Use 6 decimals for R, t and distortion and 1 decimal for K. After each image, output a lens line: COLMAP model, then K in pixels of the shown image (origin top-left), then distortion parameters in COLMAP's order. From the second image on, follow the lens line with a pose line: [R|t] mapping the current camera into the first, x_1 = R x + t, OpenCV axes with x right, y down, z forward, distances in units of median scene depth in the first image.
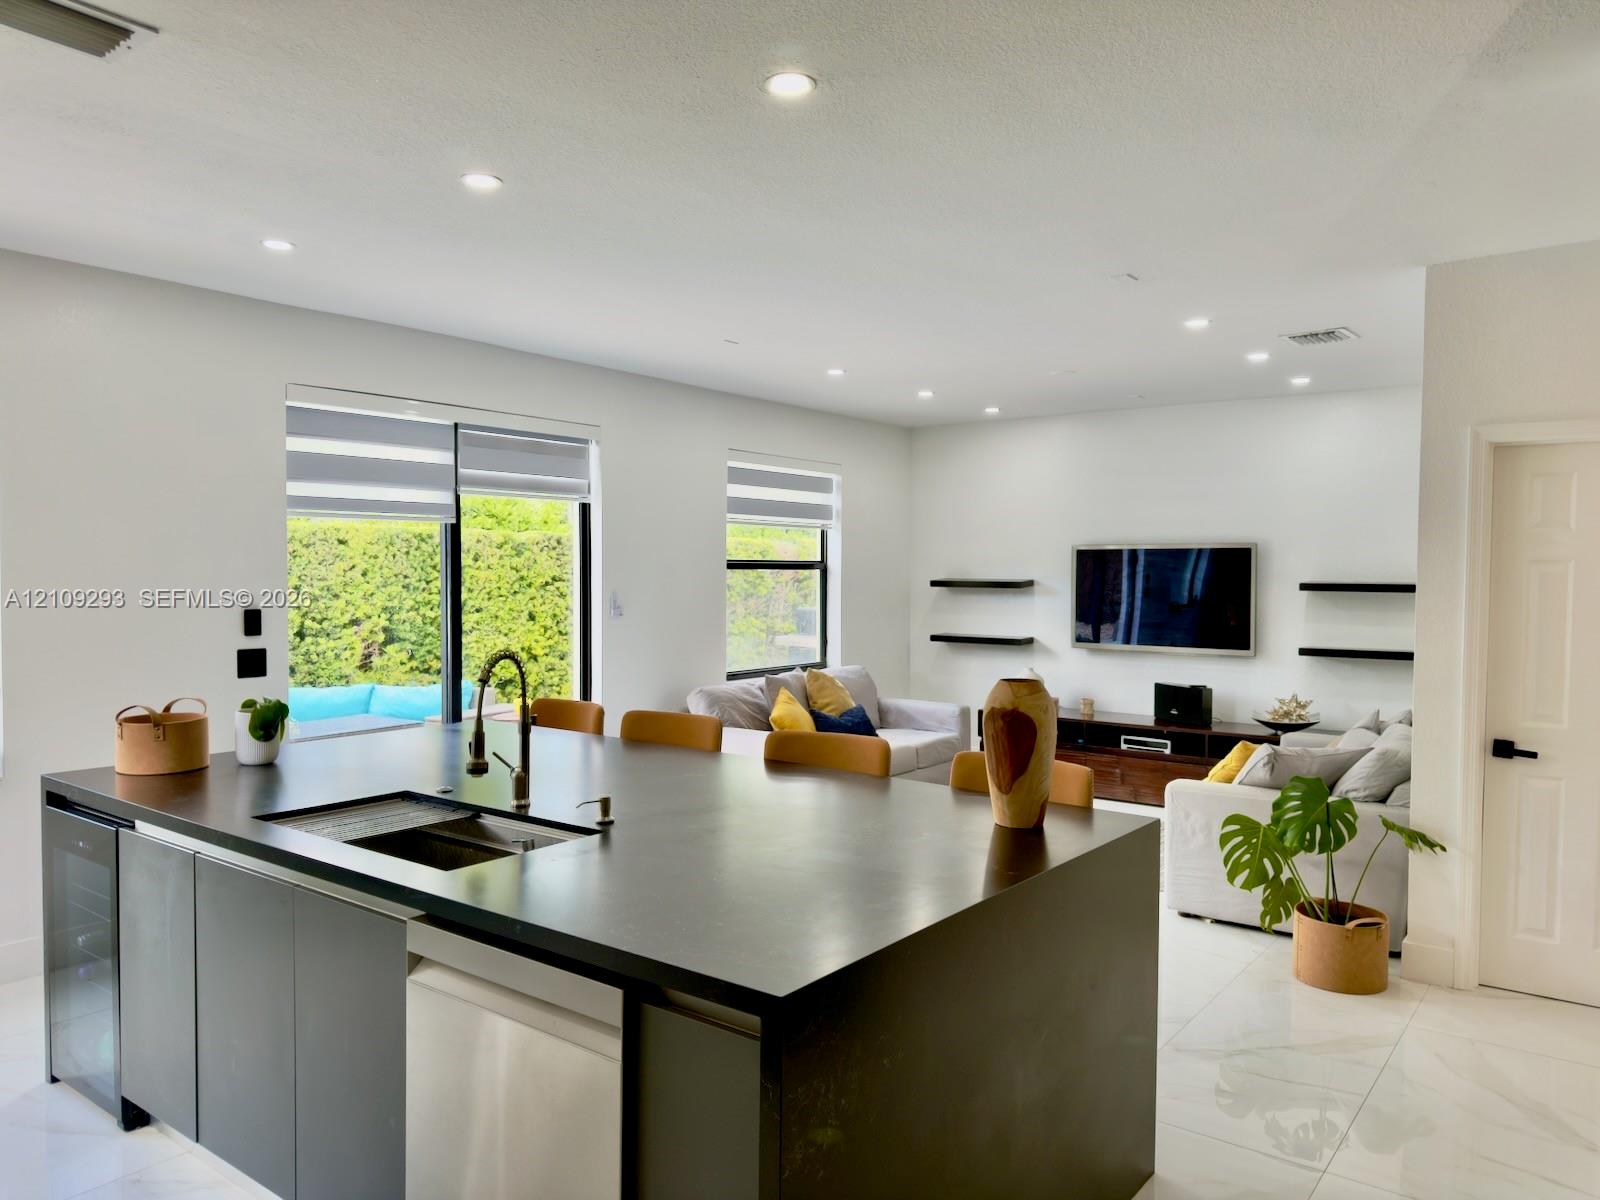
lens RADIAL K [[1124.3, 0, 800.0], [0, 1124.3, 600.0], [0, 0, 1]] dist [0.109201, -0.150733]
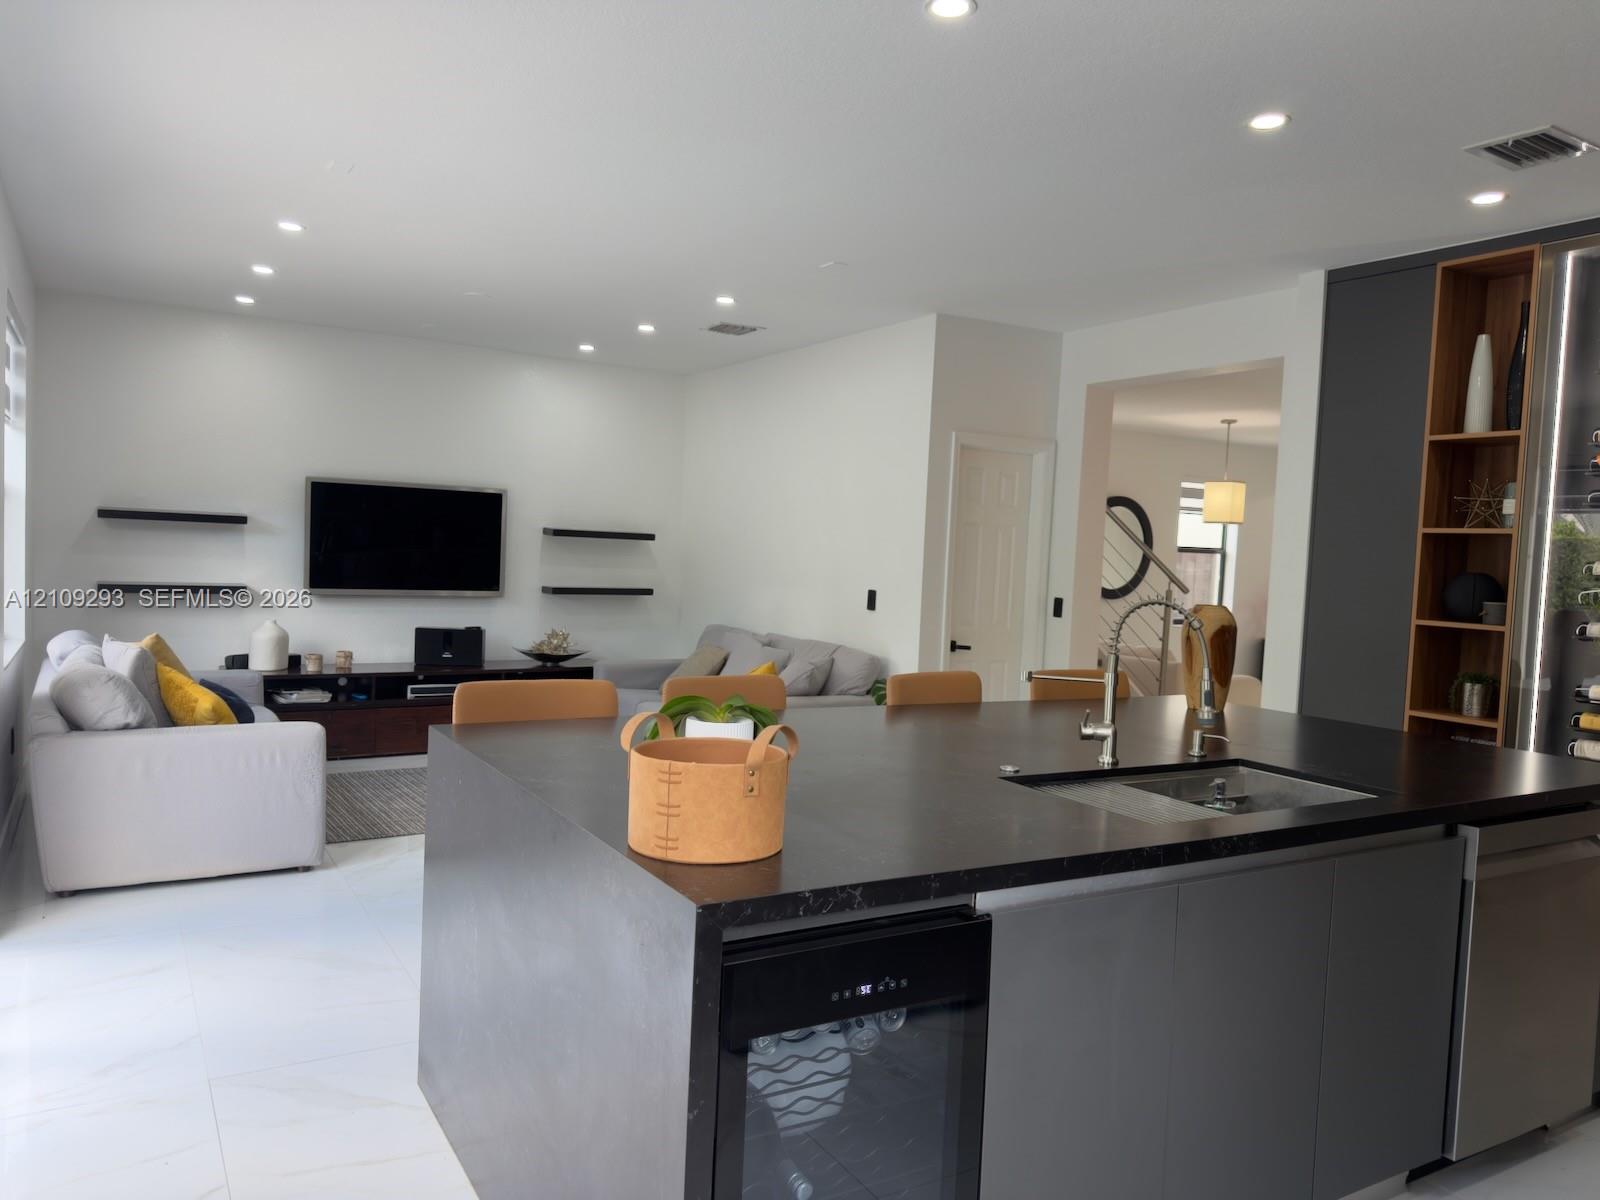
lens RADIAL K [[1124.3, 0, 800.0], [0, 1124.3, 600.0], [0, 0, 1]] dist [0.109201, -0.150733]
pose [[0.362673, -0.034112, 0.931292, -0.486200], [-0.013584, 0.999030, 0.041883, 0.004869], [-0.931817, -0.027840, 0.361858, 0.364771]]
